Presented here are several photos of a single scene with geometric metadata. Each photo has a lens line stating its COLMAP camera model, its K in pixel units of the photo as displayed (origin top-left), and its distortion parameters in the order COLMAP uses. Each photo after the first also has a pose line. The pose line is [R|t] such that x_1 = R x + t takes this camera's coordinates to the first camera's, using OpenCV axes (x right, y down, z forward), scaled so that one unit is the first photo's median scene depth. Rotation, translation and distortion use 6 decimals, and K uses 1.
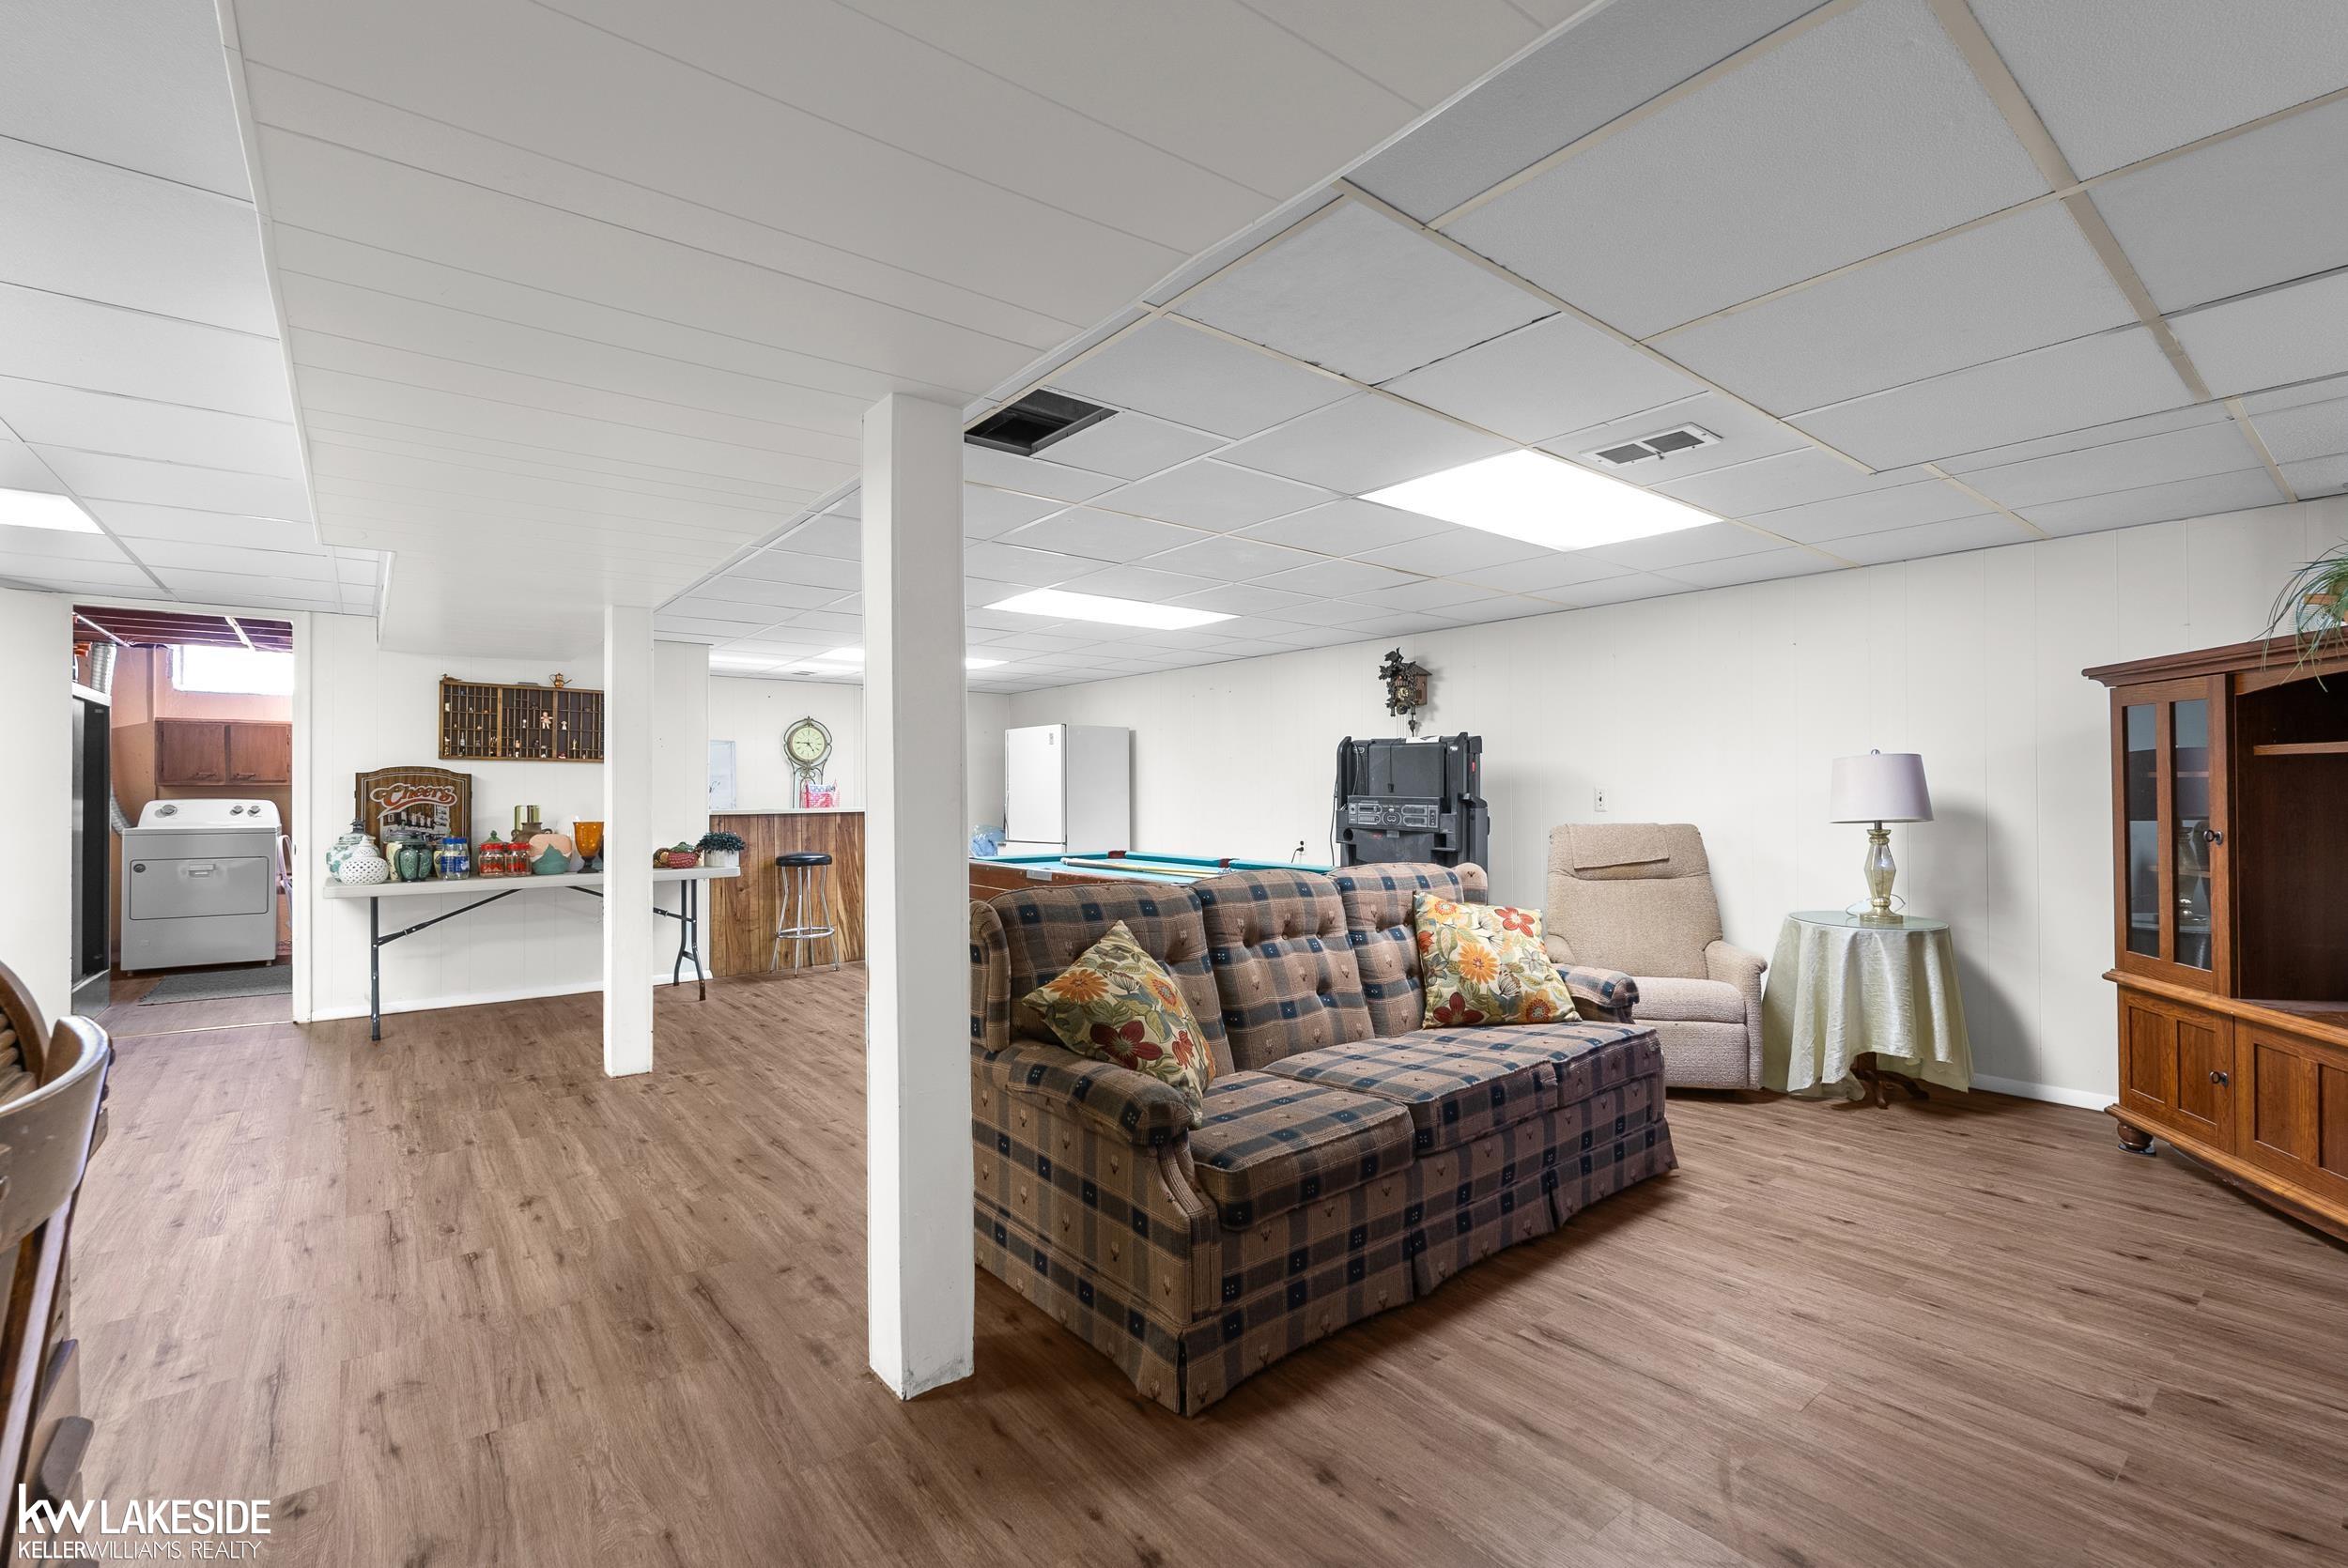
lens RADIAL K [[1037.9, 0, 1169.4], [0, 1037.9, 778.8], [0, 0, 1]] dist [-0.001583, -0.000207]
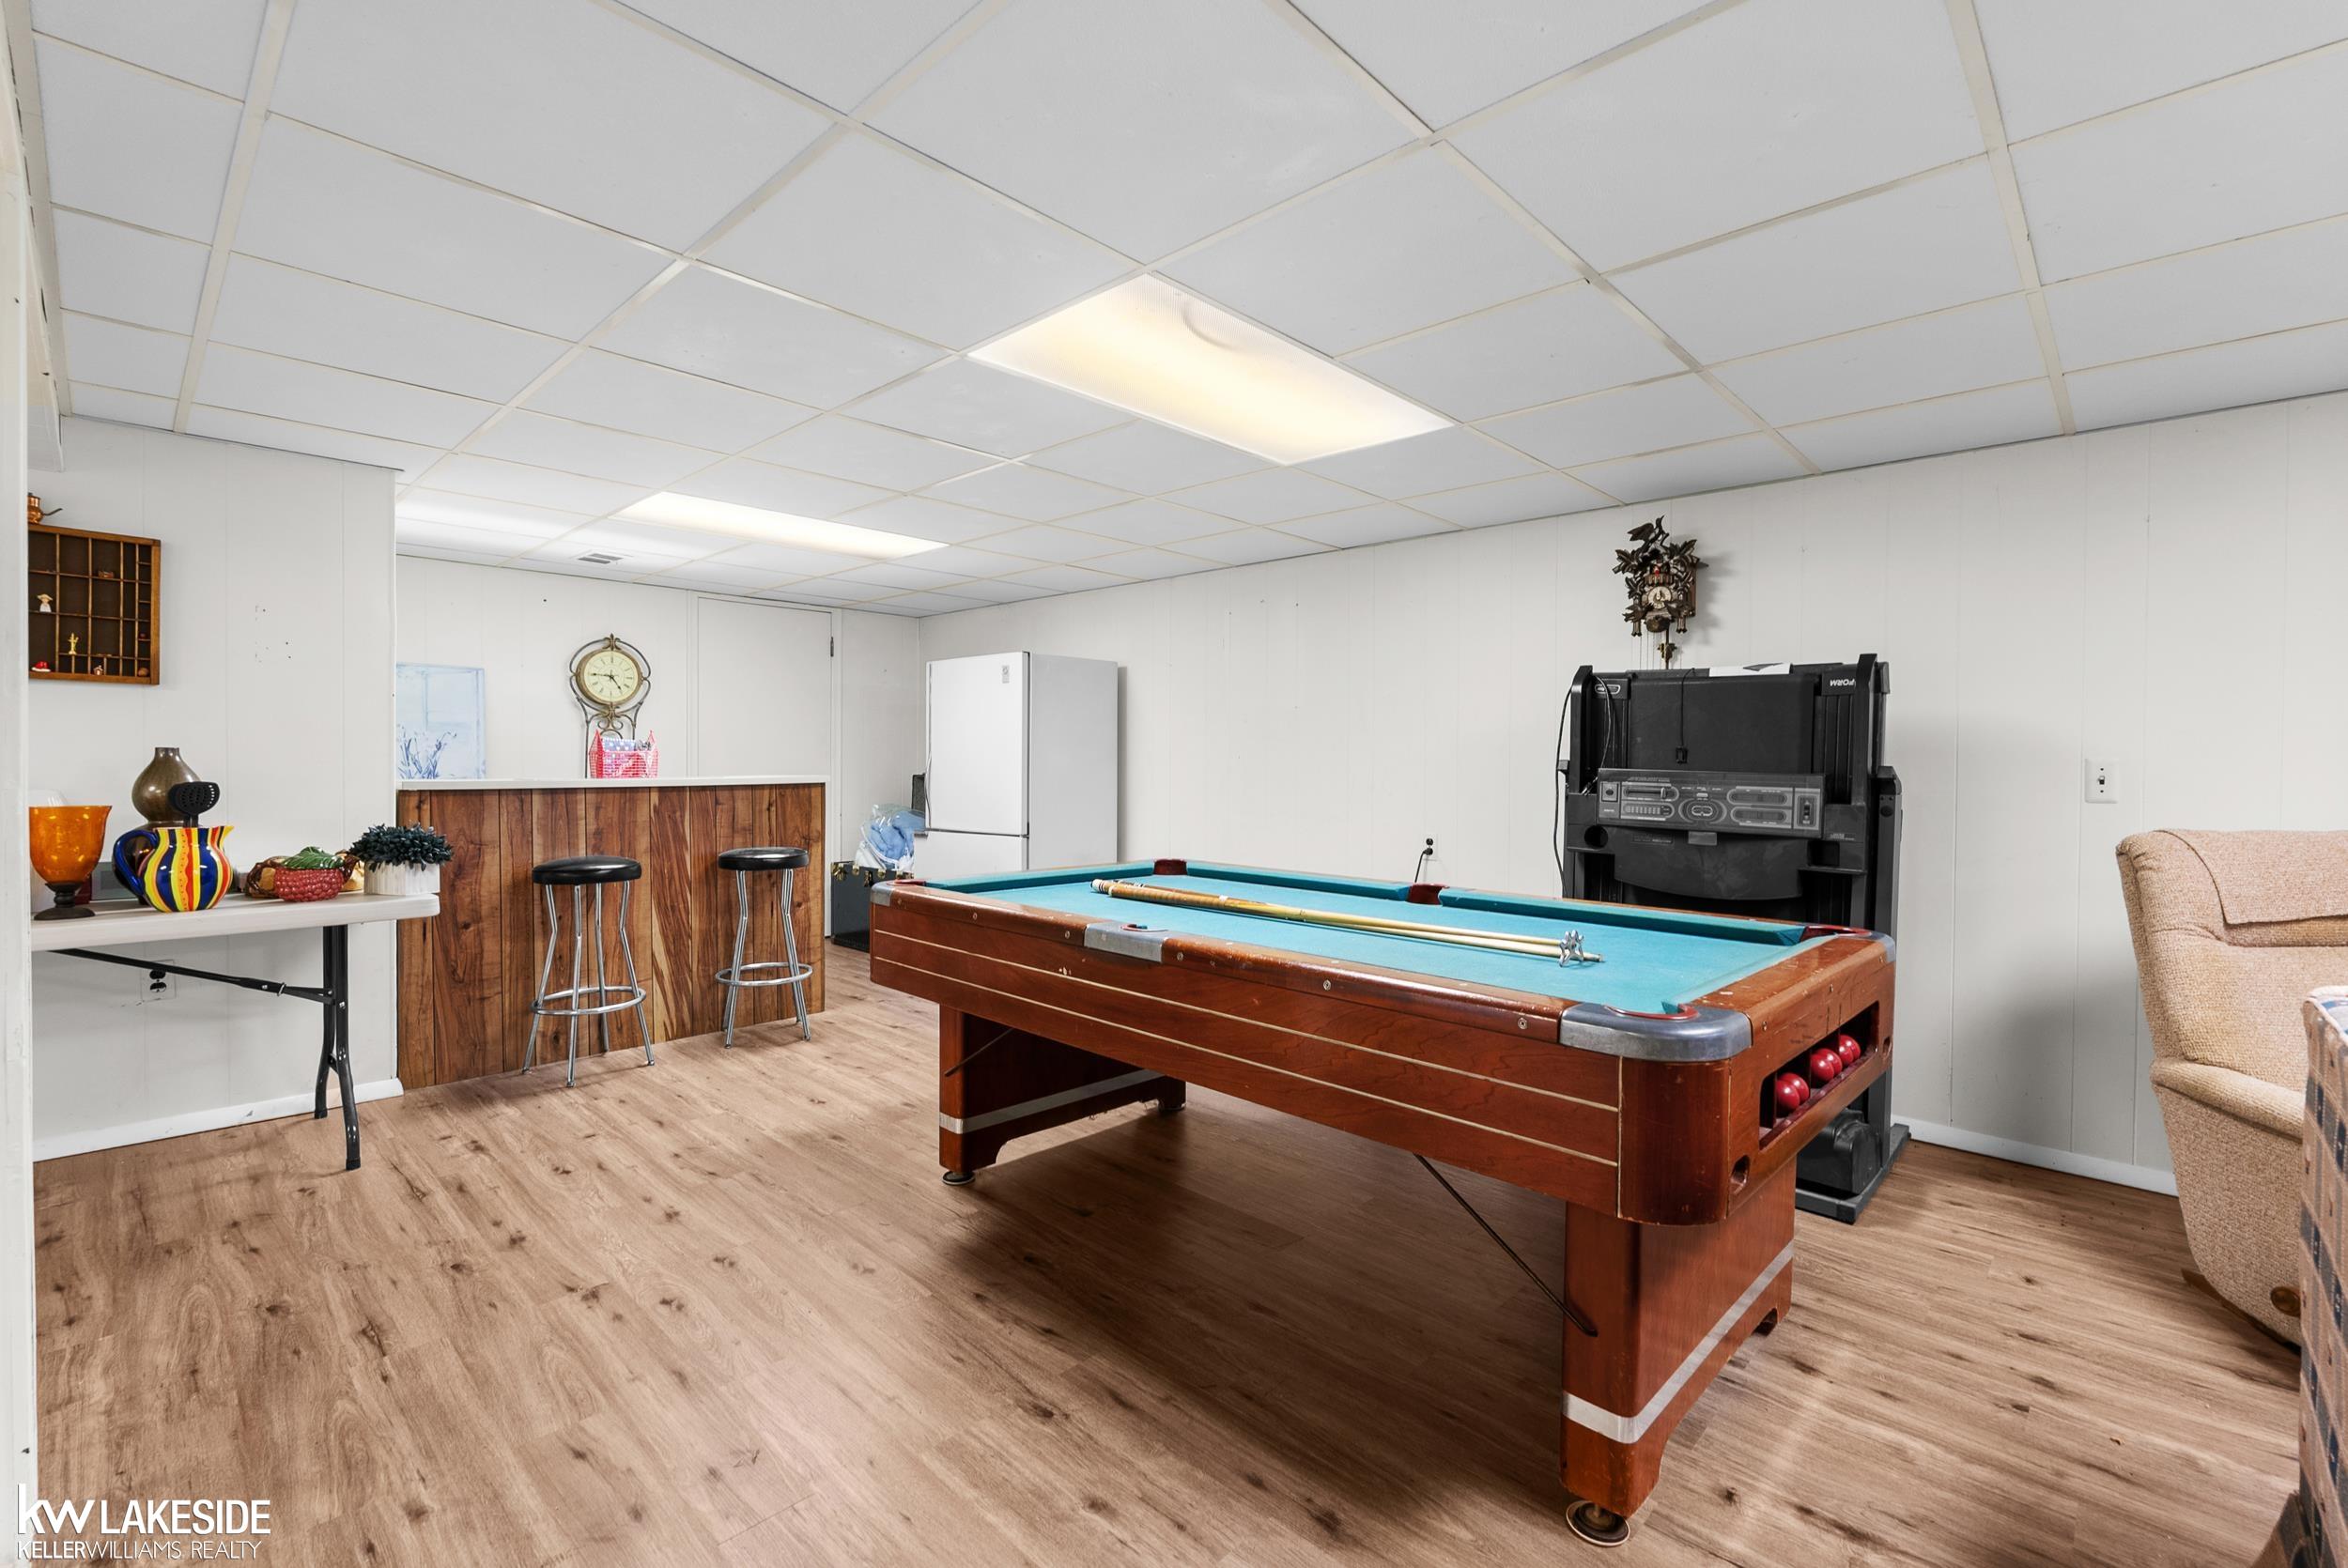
lens RADIAL K [[1047.2, 0, 1177.6], [0, 1047.2, 769.8], [0, 0, 1]] dist [-0.004665, 0.000398]
pose [[0.990377, 0.010876, 0.137970, -0.127278], [-0.013808, 0.999698, 0.020318, 0.008119], [-0.137707, -0.022028, 0.990228, 0.440766]]
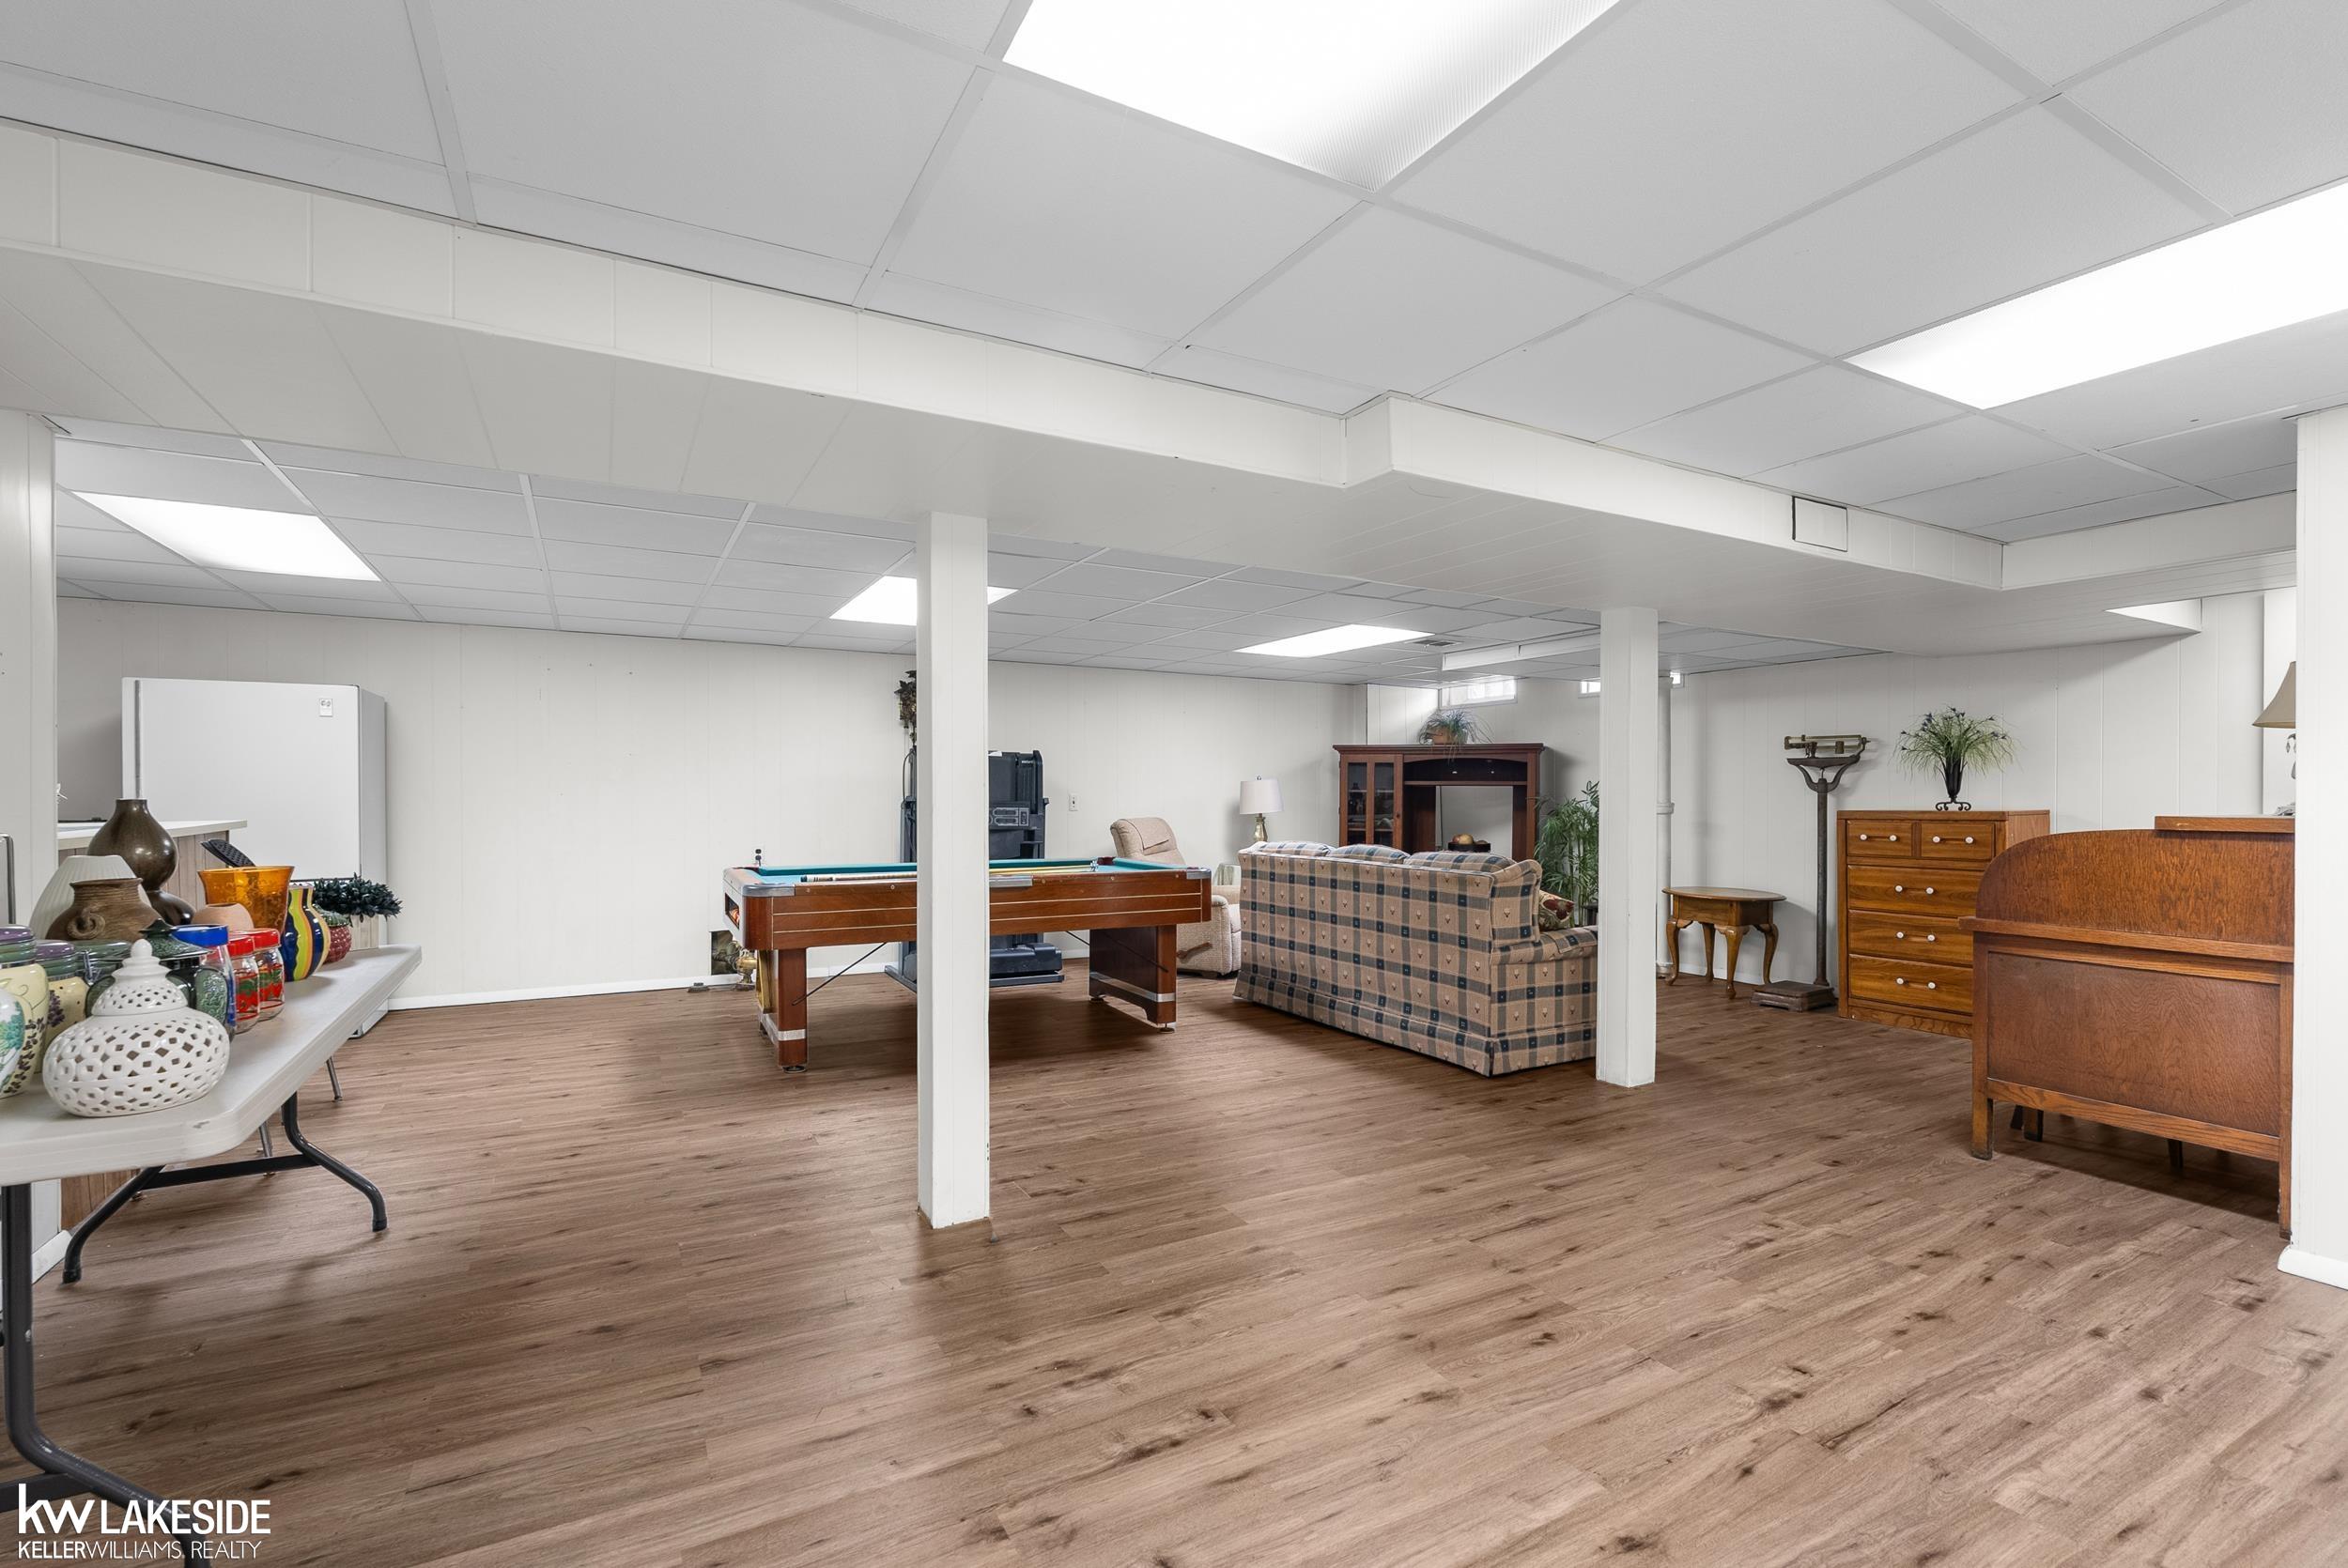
lens RADIAL K [[1042.4, 0, 1182.4], [0, 1042.4, 787.9], [0, 0, 1]] dist [-0.000587, 0.000049]
pose [[0.159016, 0.006476, 0.987255, -0.835395], [-0.014833, 0.999881, -0.004169, 0.003552], [-0.987165, -0.013981, 0.159094, 0.533338]]
